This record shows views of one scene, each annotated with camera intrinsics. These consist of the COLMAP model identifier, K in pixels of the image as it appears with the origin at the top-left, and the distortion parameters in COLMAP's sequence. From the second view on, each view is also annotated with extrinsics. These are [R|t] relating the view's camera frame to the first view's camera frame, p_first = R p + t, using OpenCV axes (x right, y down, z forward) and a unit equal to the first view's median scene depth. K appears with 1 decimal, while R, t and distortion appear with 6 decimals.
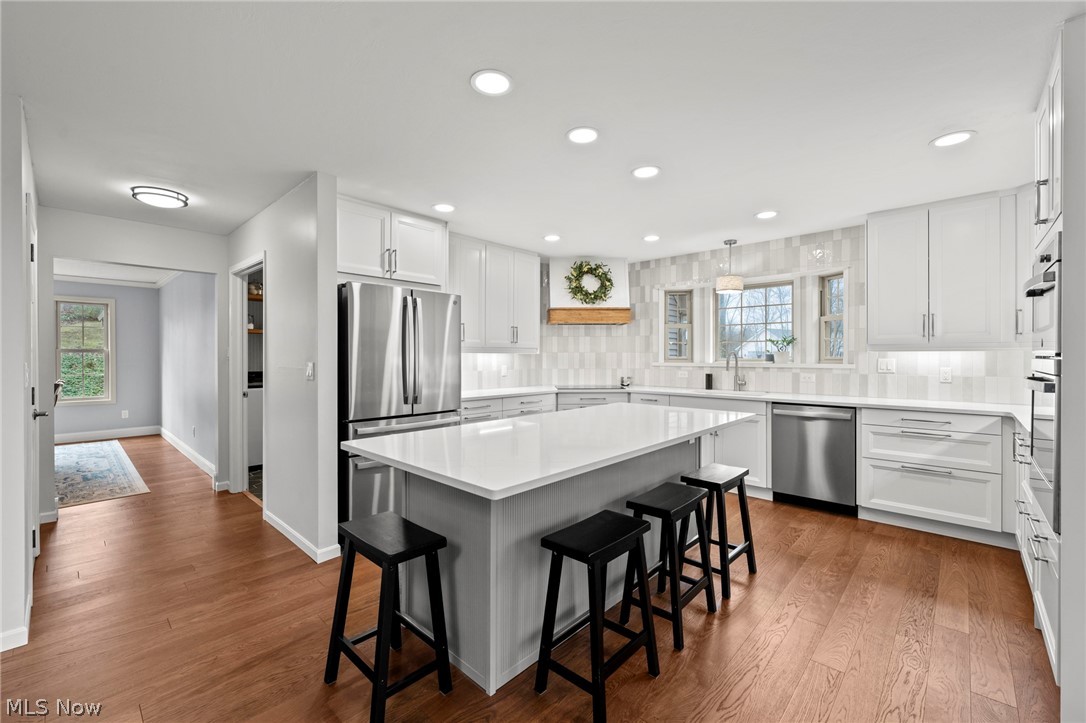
lens RADIAL K [[450.8, 0, 525.1], [0, 450.8, 357.5], [0, 0, 1]] dist [-0.000016, -0.000069]
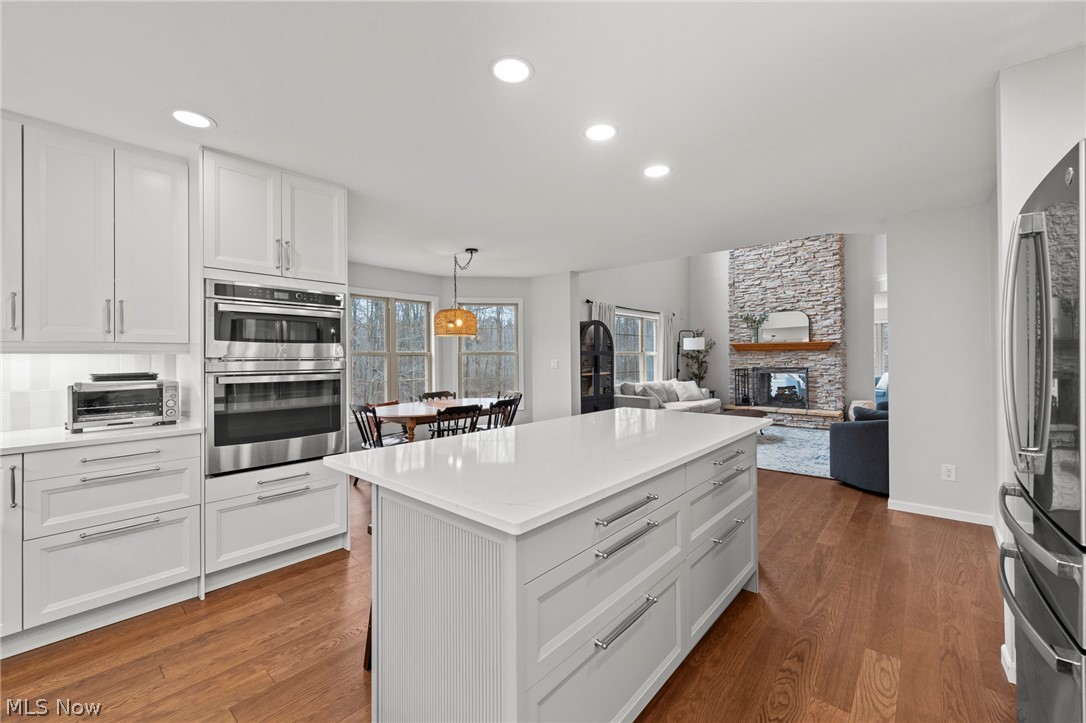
lens RADIAL K [[447.4, 0, 527.8], [0, 447.4, 355.8], [0, 0, 1]] dist [-0.000791, 0.000000]
pose [[-0.999019, 0.006830, -0.043749, 0.159966], [0.006736, 0.999975, 0.002316, -0.004496], [0.043764, 0.002019, -0.999040, 0.953433]]
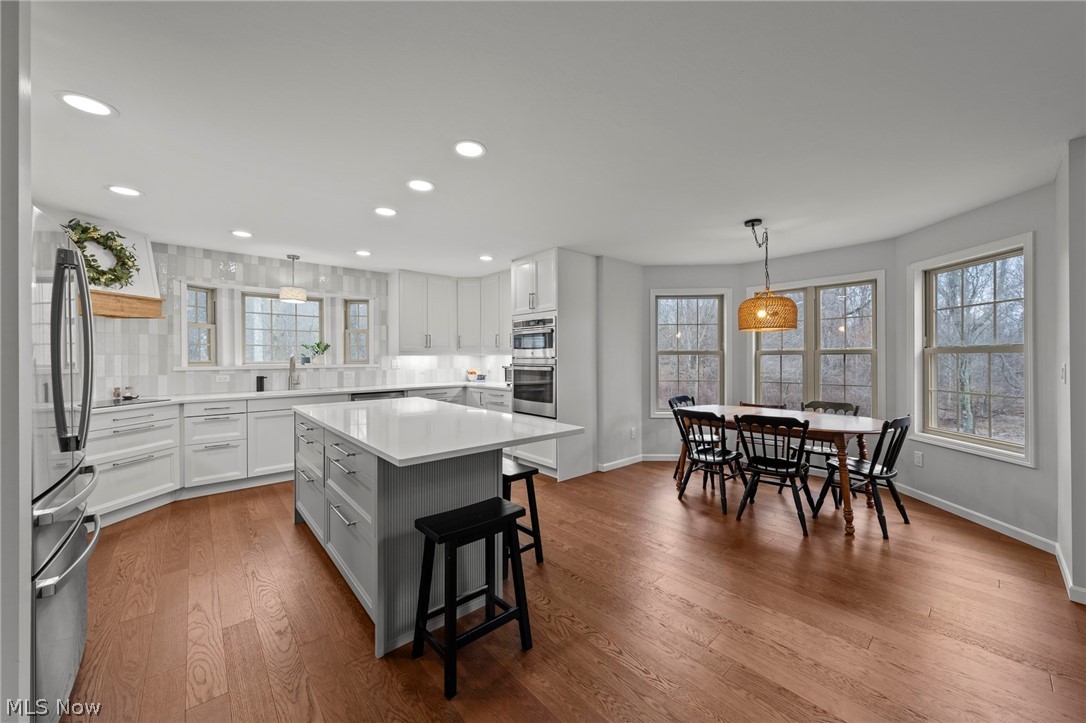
lens RADIAL K [[404.8, 0, 568.0], [0, 404.8, 356.1], [0, 0, 1]] dist [0.000353, -0.000107]
pose [[0.039652, 0.003045, 0.999209, -0.487047], [0.007908, 0.999963, -0.003361, -0.001449], [-0.999182, 0.008035, 0.039627, 0.263513]]
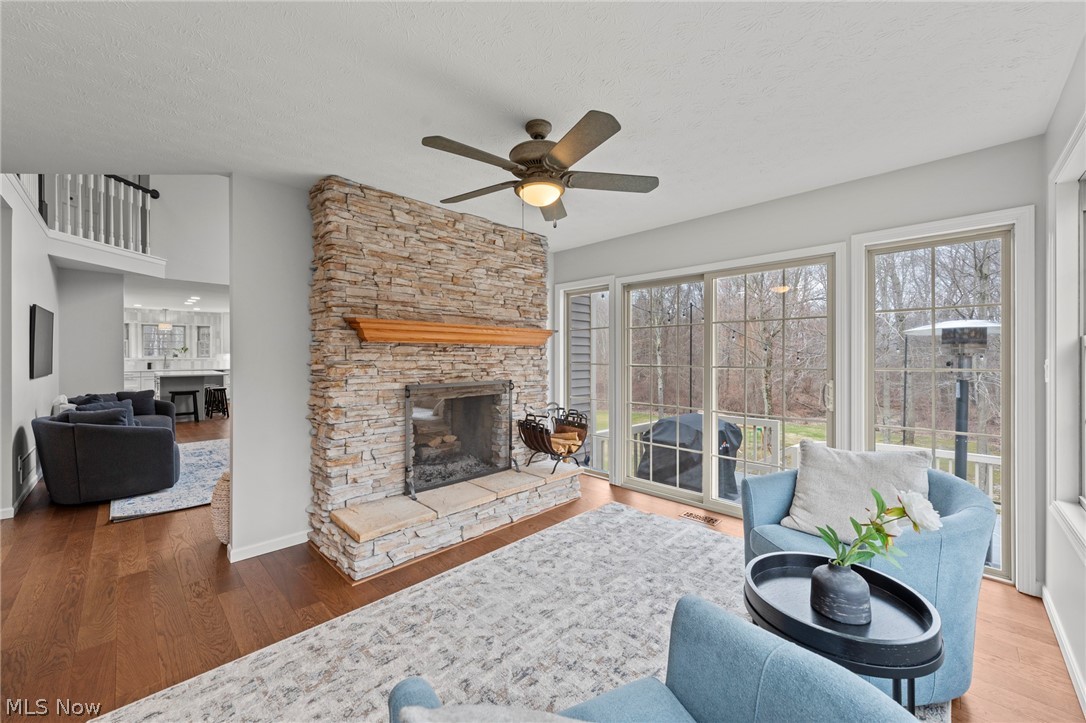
lens RADIAL K [[416.0, 0, 562.2], [0, 416.0, 357.3], [0, 0, 1]] dist [0.000728, 0.000053]
pose [[-0.013972, -0.002486, 0.999899, -1.769999], [0.001189, 0.999996, 0.002502, 0.006327], [-0.999902, 0.001224, -0.013969, -1.098408]]
